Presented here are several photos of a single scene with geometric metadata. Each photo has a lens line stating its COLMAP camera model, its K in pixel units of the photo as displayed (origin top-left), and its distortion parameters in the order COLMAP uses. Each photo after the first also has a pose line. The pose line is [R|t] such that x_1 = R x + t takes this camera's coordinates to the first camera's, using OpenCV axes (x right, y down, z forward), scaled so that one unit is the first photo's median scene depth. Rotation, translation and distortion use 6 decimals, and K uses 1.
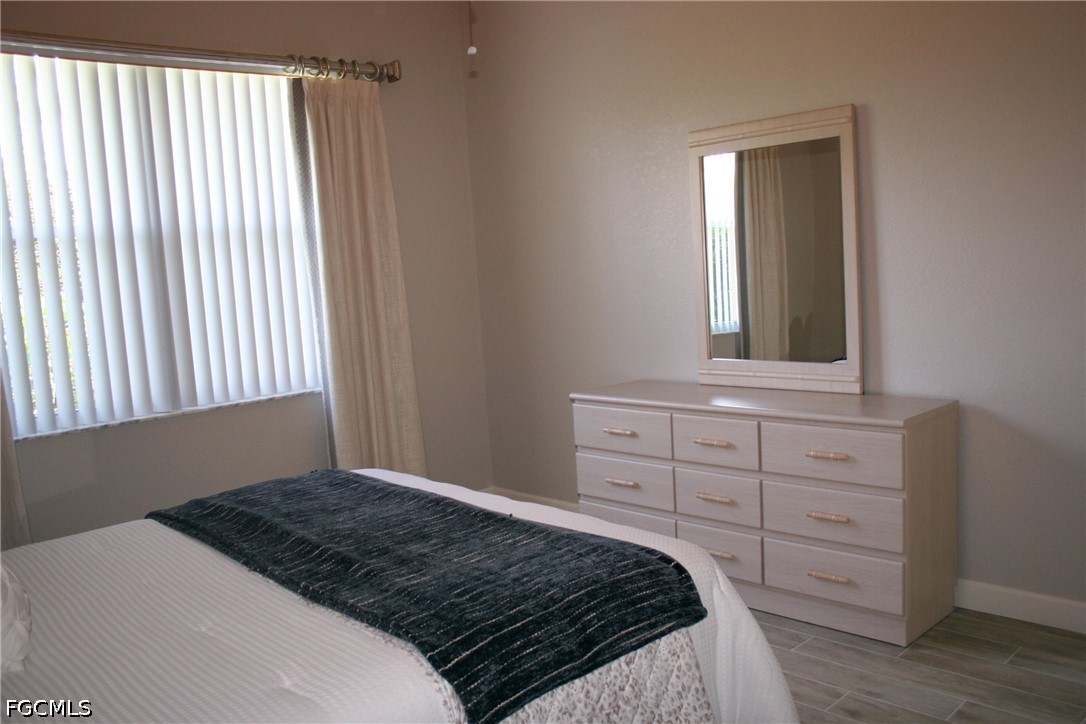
lens RADIAL K [[919.9, 0, 537.3], [0, 919.9, 360.2], [0, 0, 1]] dist [-0.145535, 0.116967]
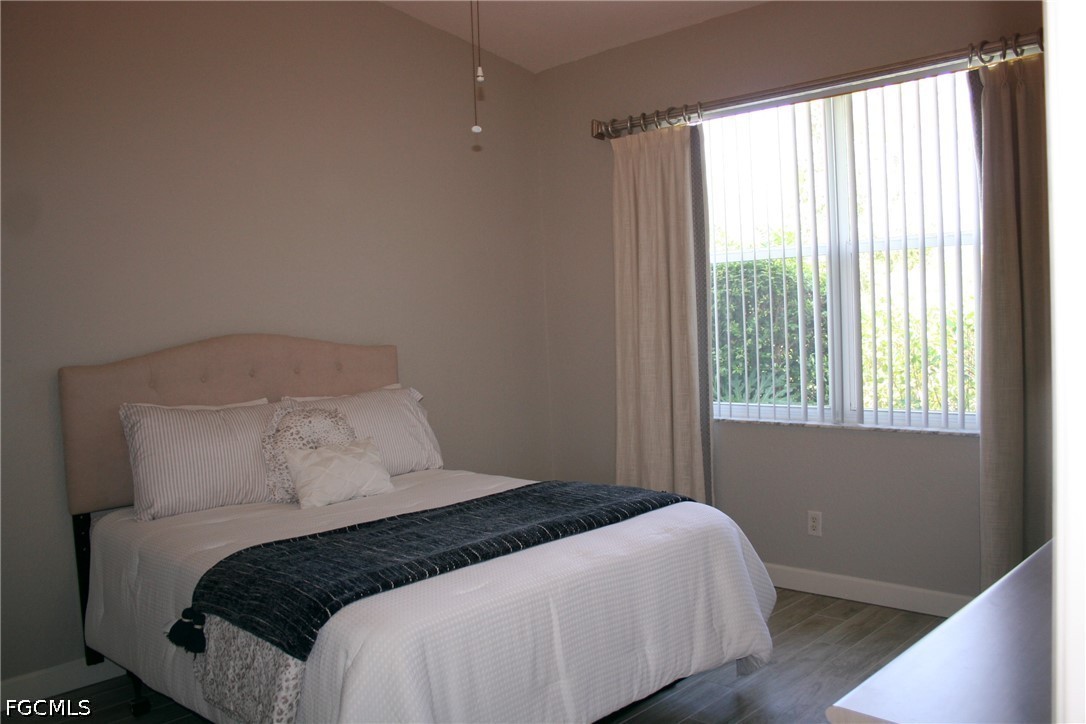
lens RADIAL K [[919.9, 0, 538.0], [0, 919.9, 363.3], [0, 0, 1]] dist [-0.145535, 0.116967]
pose [[0.040303, 0.116540, -0.992368, 0.592115], [-0.073487, 0.990831, 0.113374, -0.101666], [0.996481, 0.068357, 0.048498, 0.566857]]
